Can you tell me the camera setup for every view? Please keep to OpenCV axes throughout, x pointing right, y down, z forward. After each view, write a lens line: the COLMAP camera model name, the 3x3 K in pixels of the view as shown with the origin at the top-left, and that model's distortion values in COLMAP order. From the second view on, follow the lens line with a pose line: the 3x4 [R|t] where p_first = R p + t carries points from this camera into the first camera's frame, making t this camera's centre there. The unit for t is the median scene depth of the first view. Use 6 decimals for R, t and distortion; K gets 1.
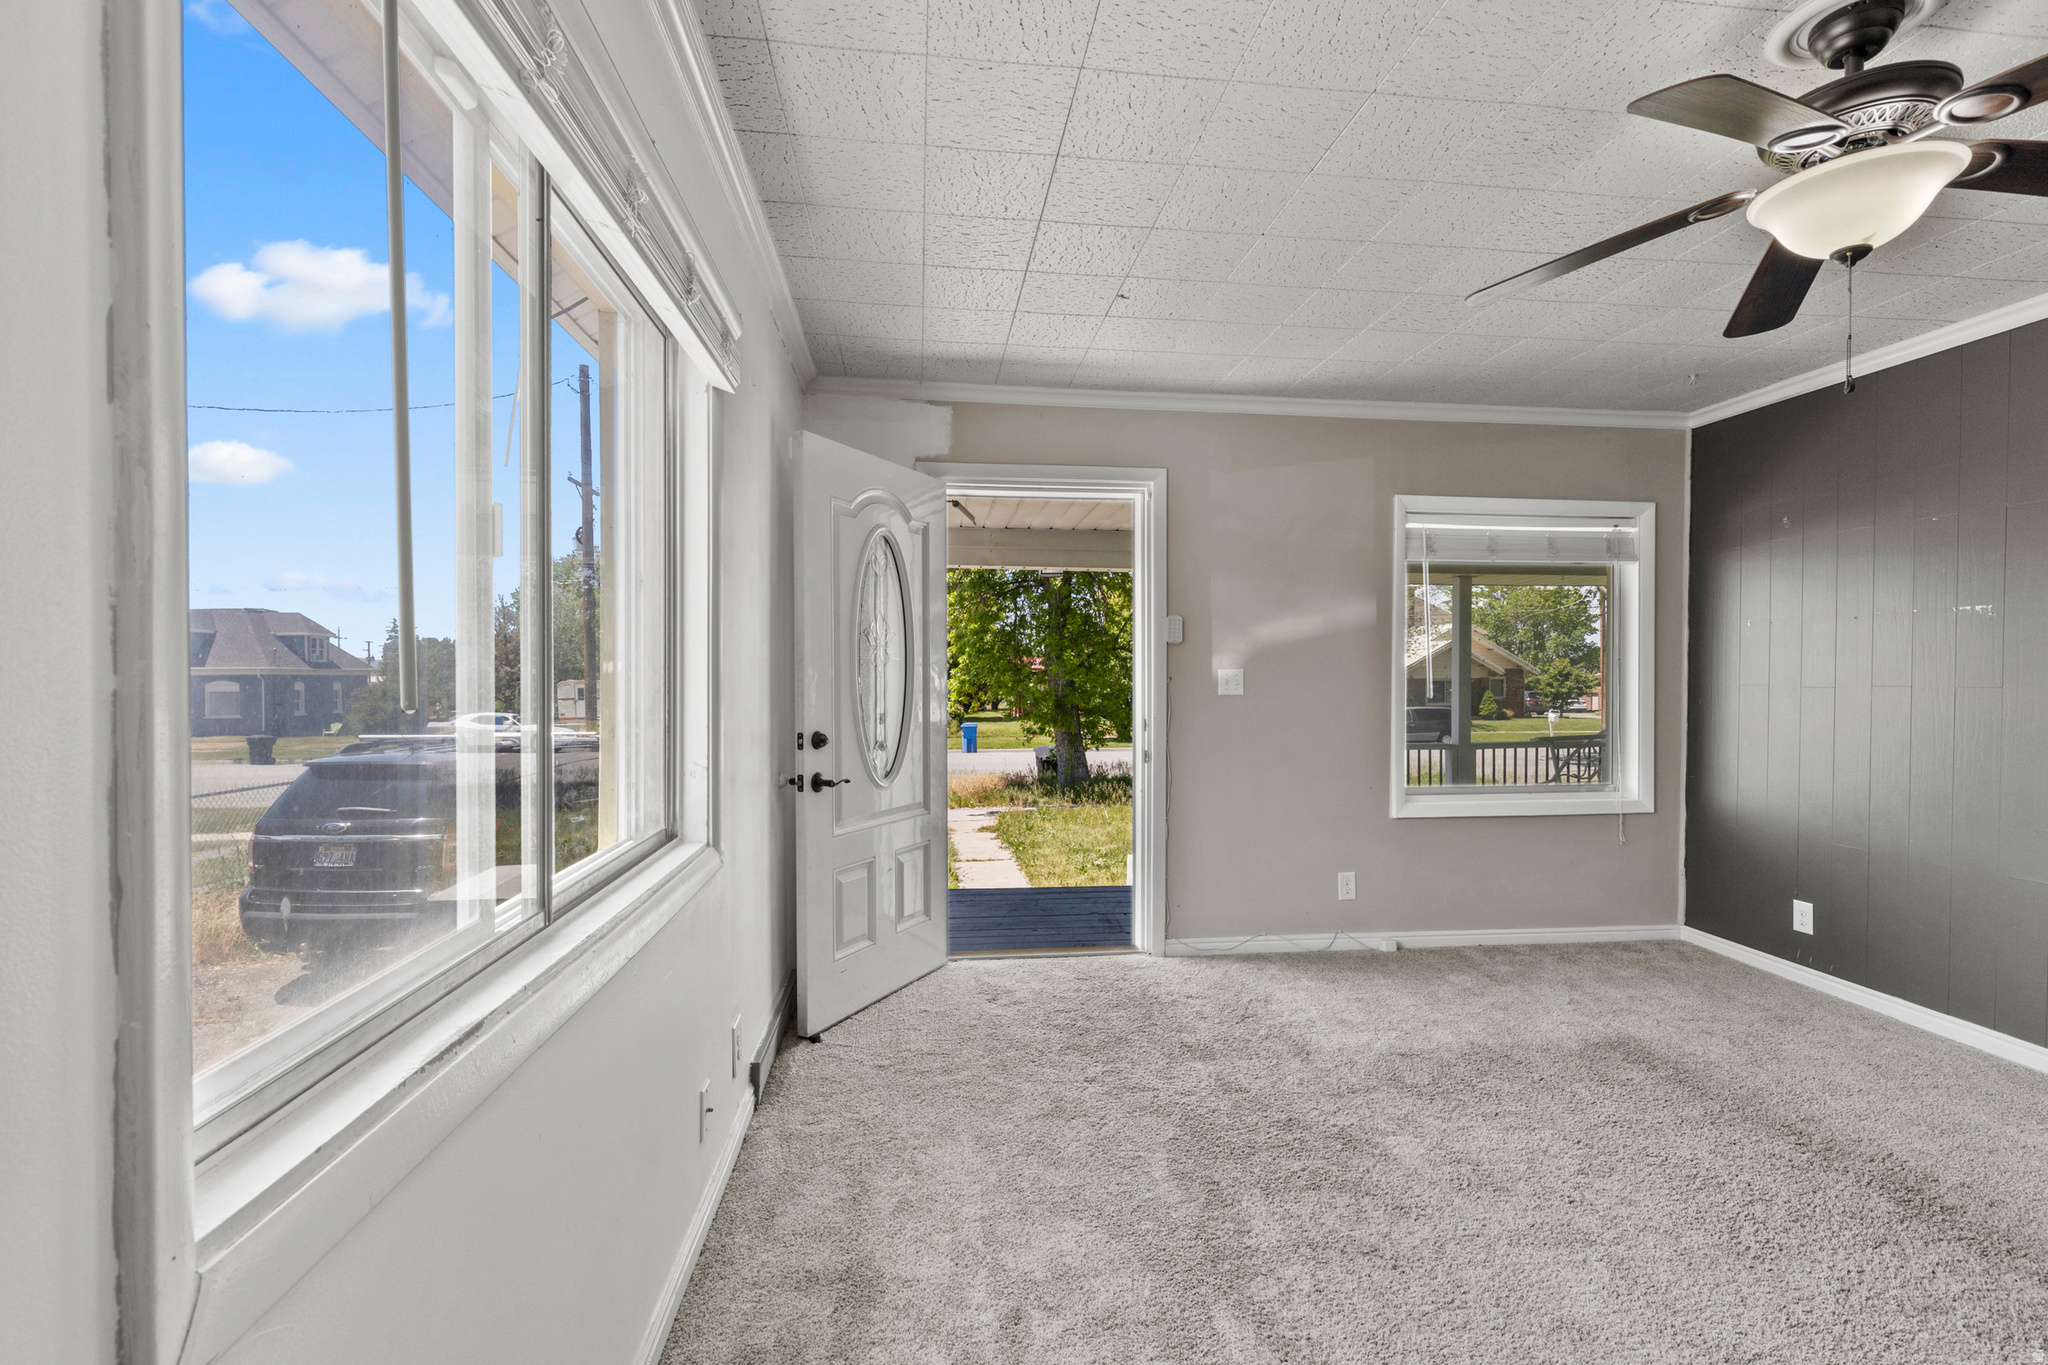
lens RADIAL K [[916.5, 0, 1021.1], [0, 916.5, 685.0], [0, 0, 1]] dist [0.006585, -0.001125]
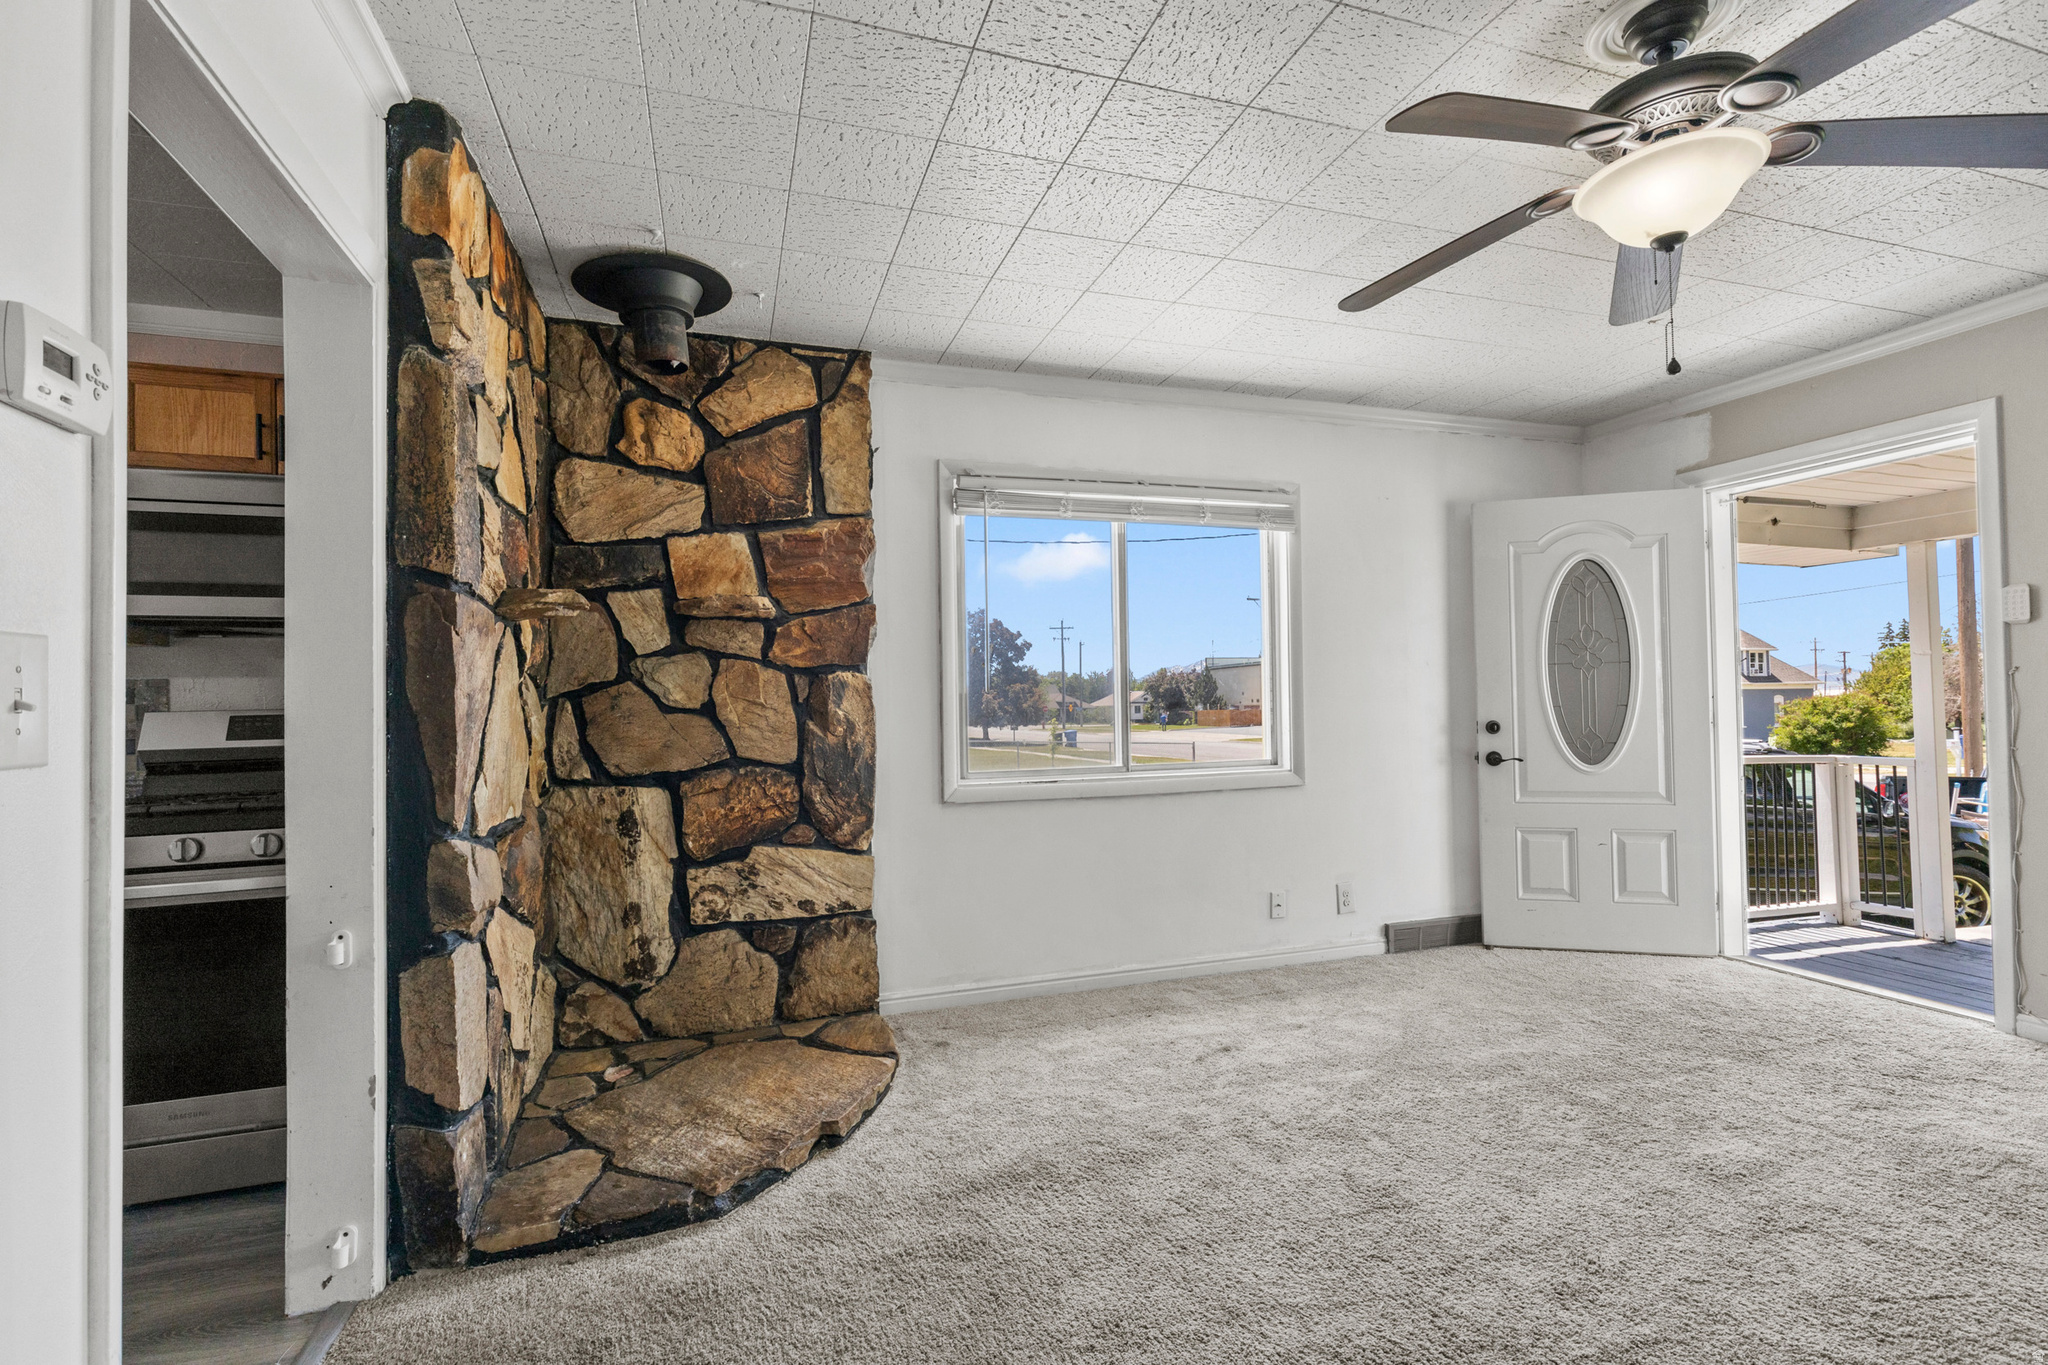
lens RADIAL K [[916.5, 0, 1018.6], [0, 916.5, 681.7], [0, 0, 1]] dist [0.006585, -0.001125]
pose [[0.203637, -0.025152, -0.978723, 0.940936], [0.005205, 0.999684, -0.024608, 0.022297], [0.979033, -0.000083, 0.203704, 0.043326]]
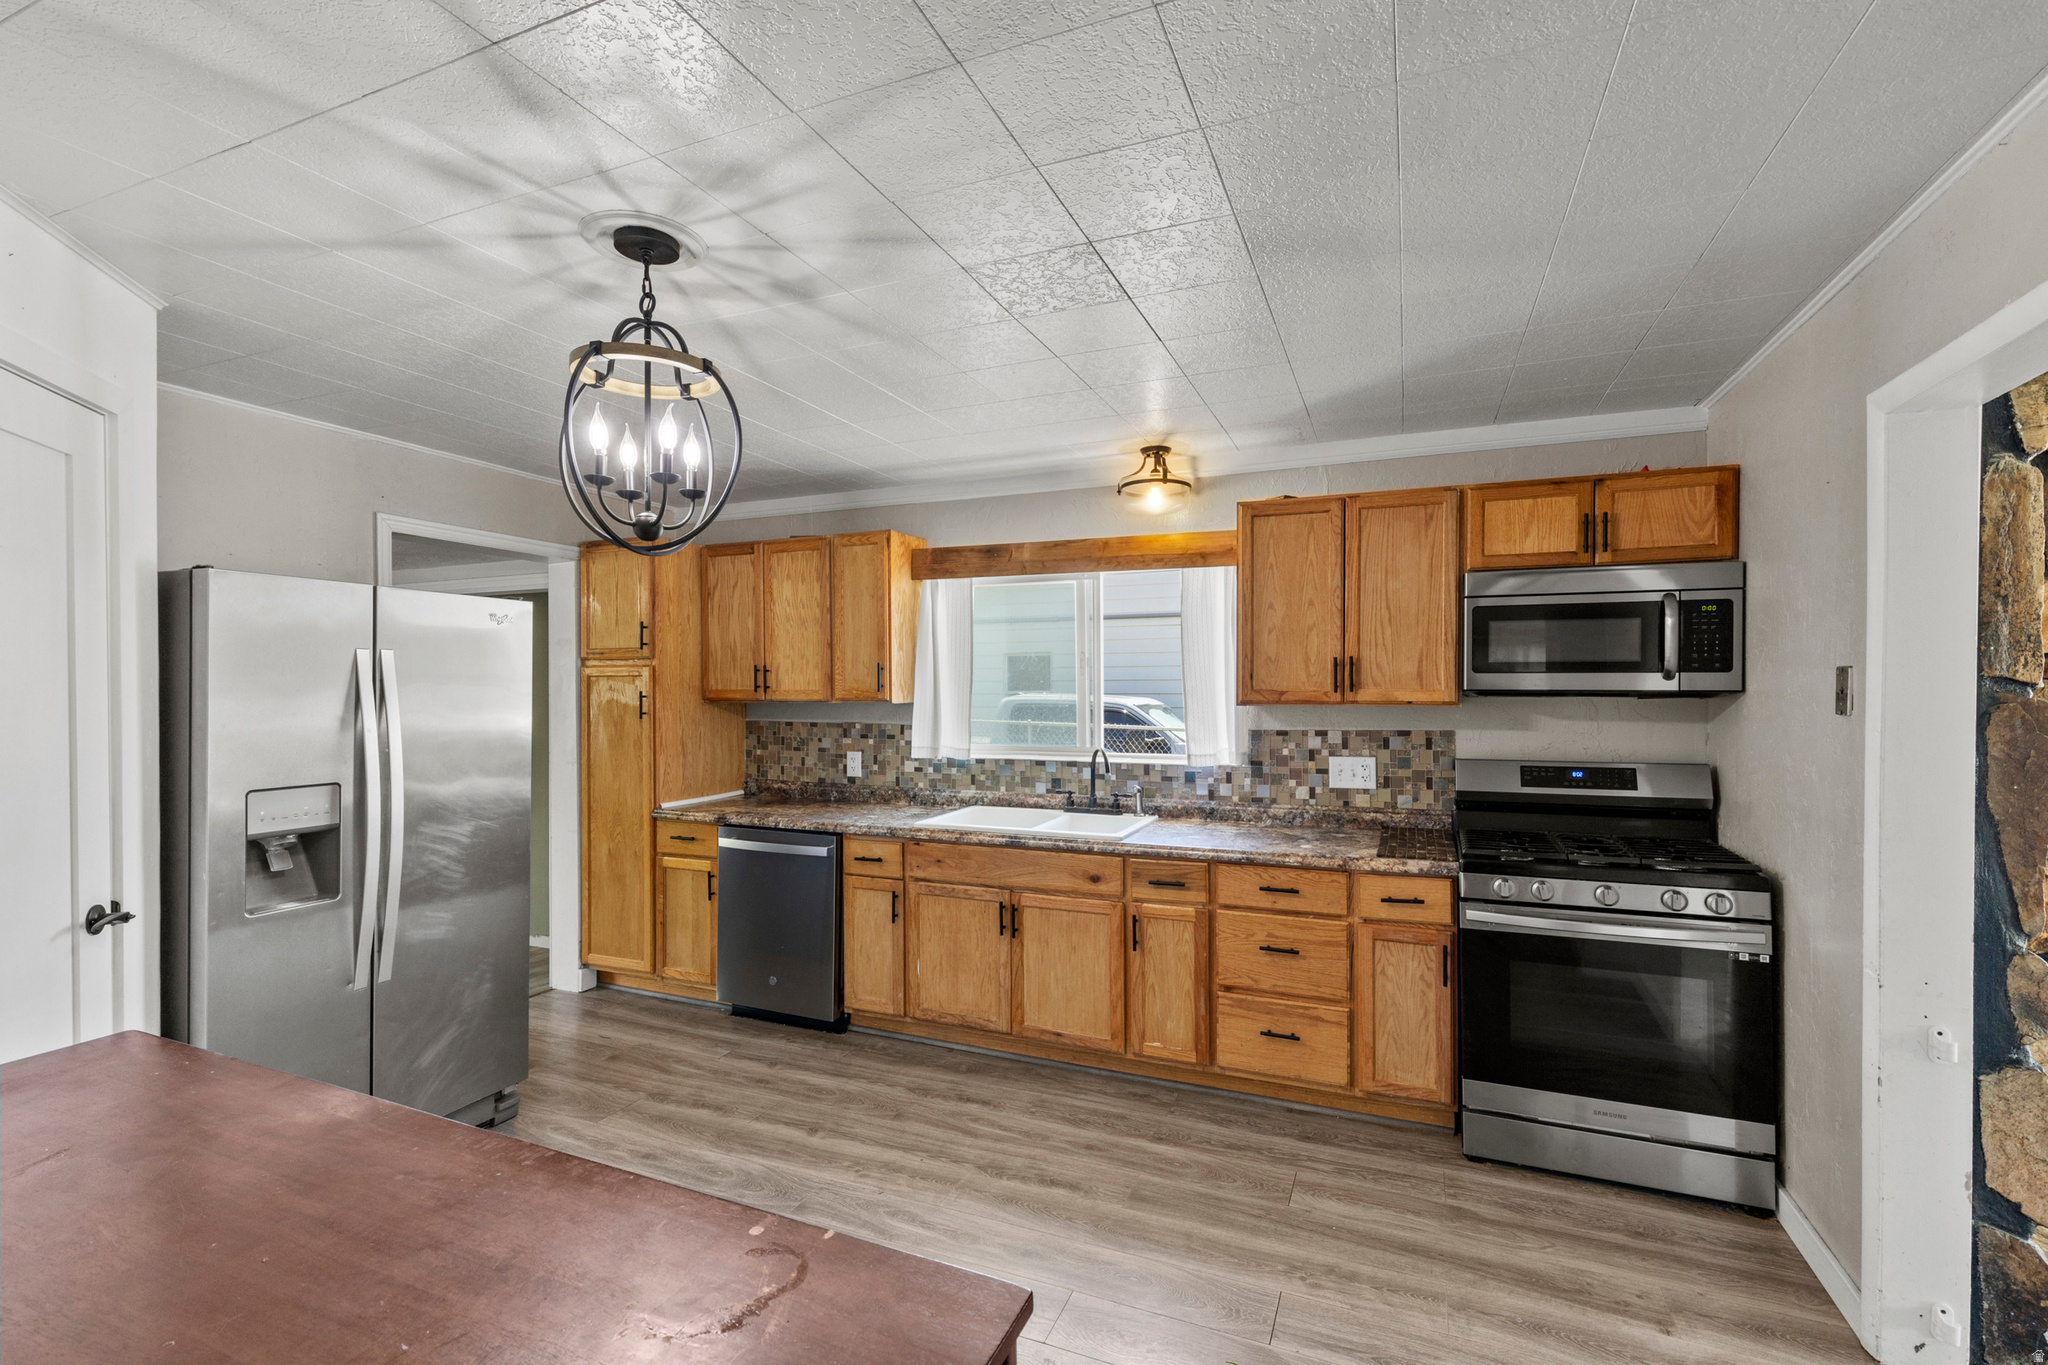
lens RADIAL K [[916.5, 0, 1019.0], [0, 916.5, 683.7], [0, 0, 1]] dist [0.006585, -0.001125]
pose [[-0.493155, 0.004895, -0.869927, 1.119959], [-0.004269, 0.999959, 0.008046, -0.069617], [0.869931, 0.007682, -0.493114, -0.494481]]
